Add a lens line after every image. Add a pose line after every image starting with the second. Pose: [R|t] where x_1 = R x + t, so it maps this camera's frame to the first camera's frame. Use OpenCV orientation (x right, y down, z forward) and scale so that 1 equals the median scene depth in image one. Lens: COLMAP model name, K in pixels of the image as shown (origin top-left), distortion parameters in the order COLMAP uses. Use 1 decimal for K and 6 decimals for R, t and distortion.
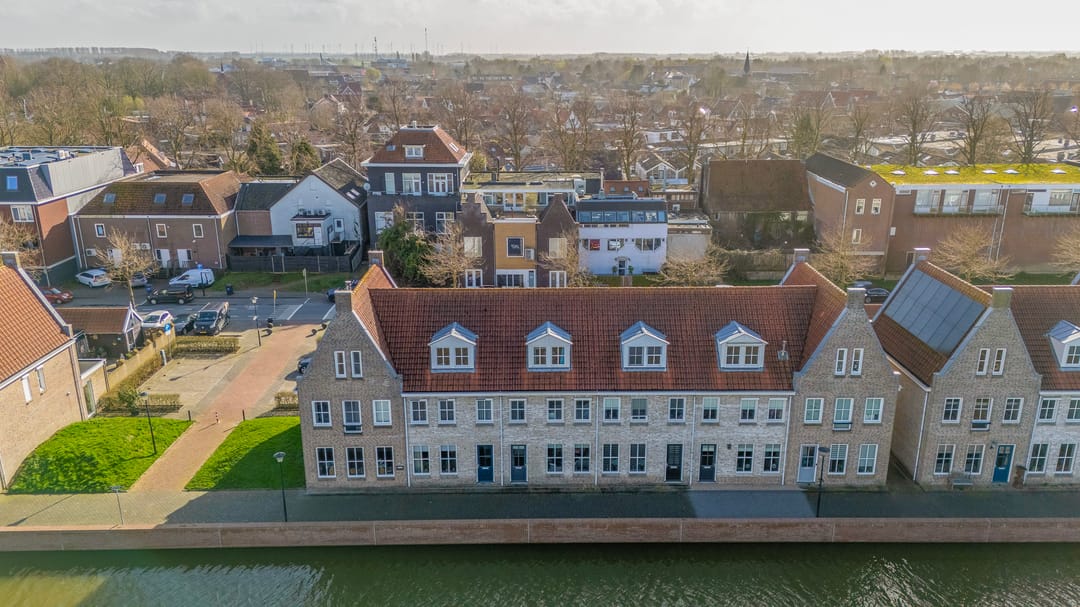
lens RADIAL K [[791.3, 0, 540.0], [0, 791.3, 303.5], [0, 0, 1]] dist [0.089684, -0.091333]
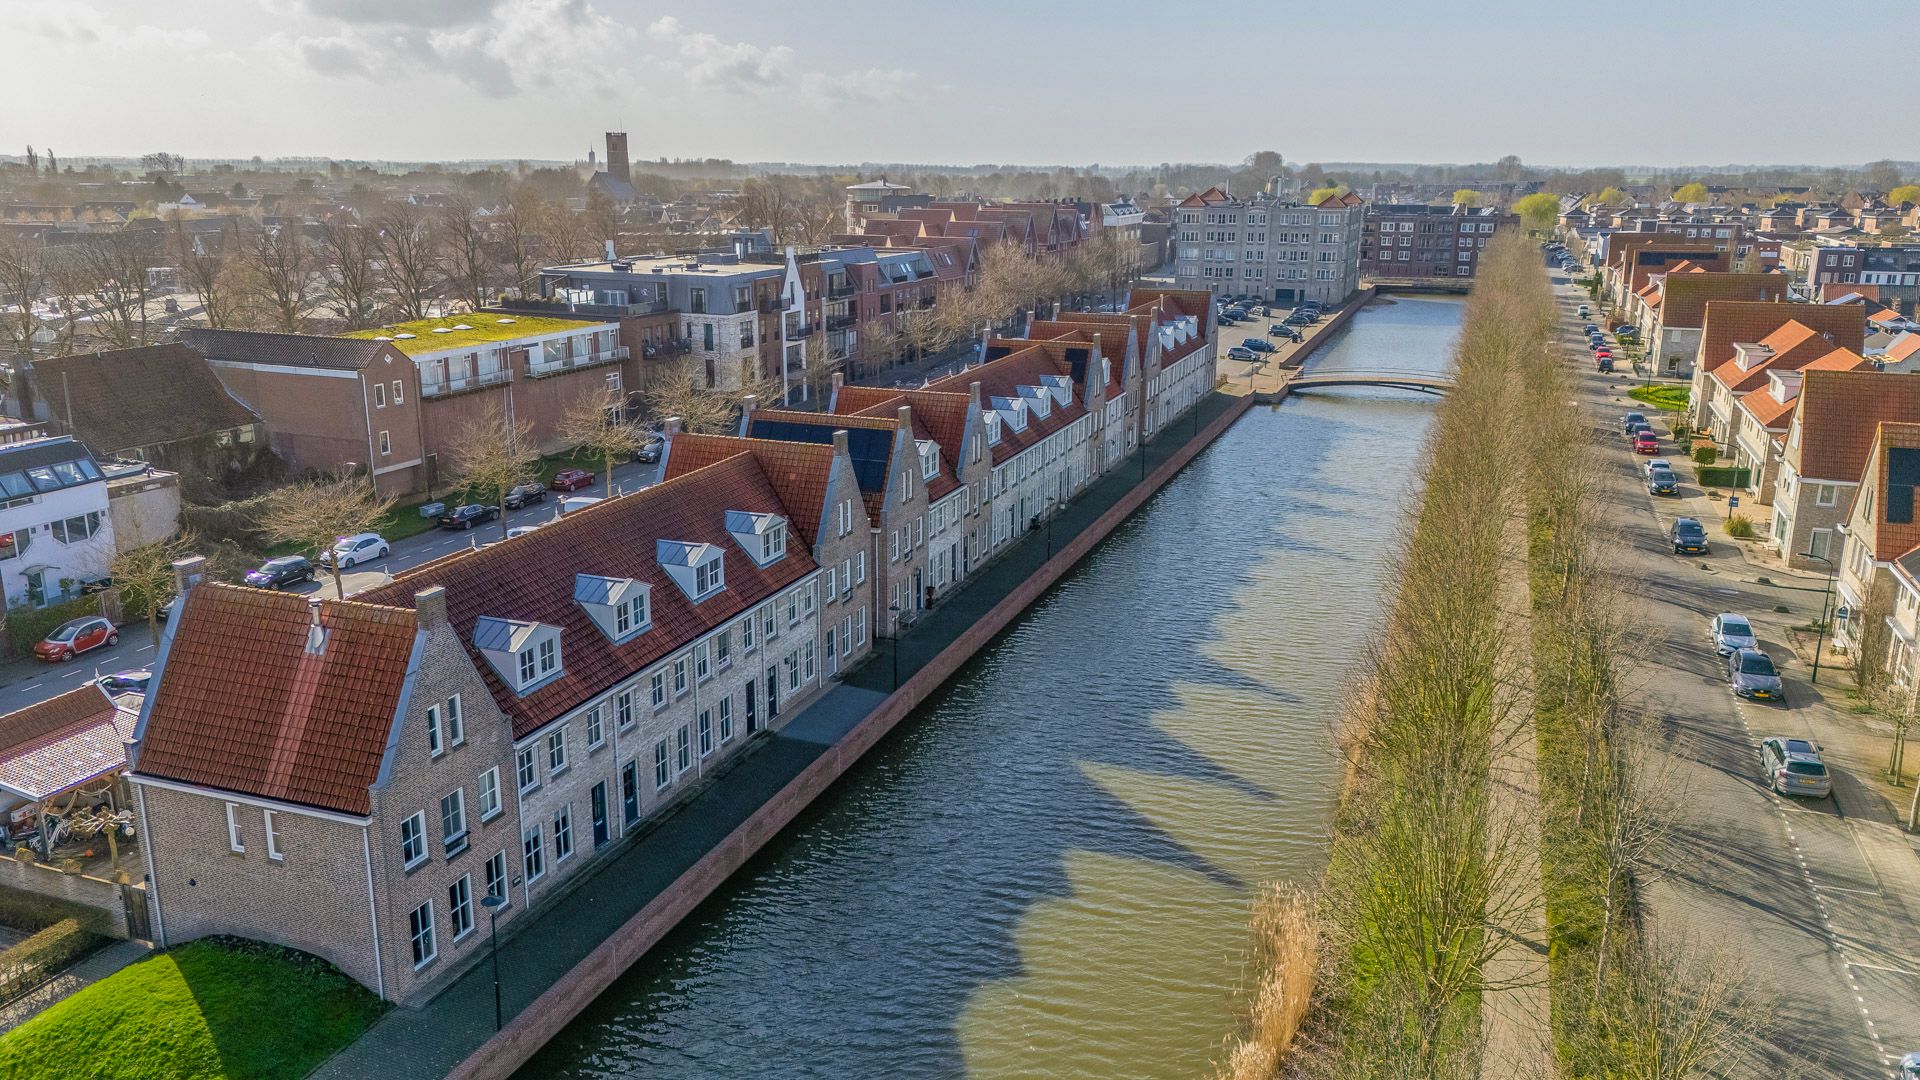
lens RADIAL K [[1406.8, 0, 960.0], [0, 1406.8, 540.0], [0, 0, 1]] dist [0.089684, -0.091333]
pose [[0.368685, -0.236534, 0.898957, -0.733958], [0.273937, 0.951783, 0.138085, -0.062650], [-0.888274, 0.195348, 0.415703, 0.203511]]
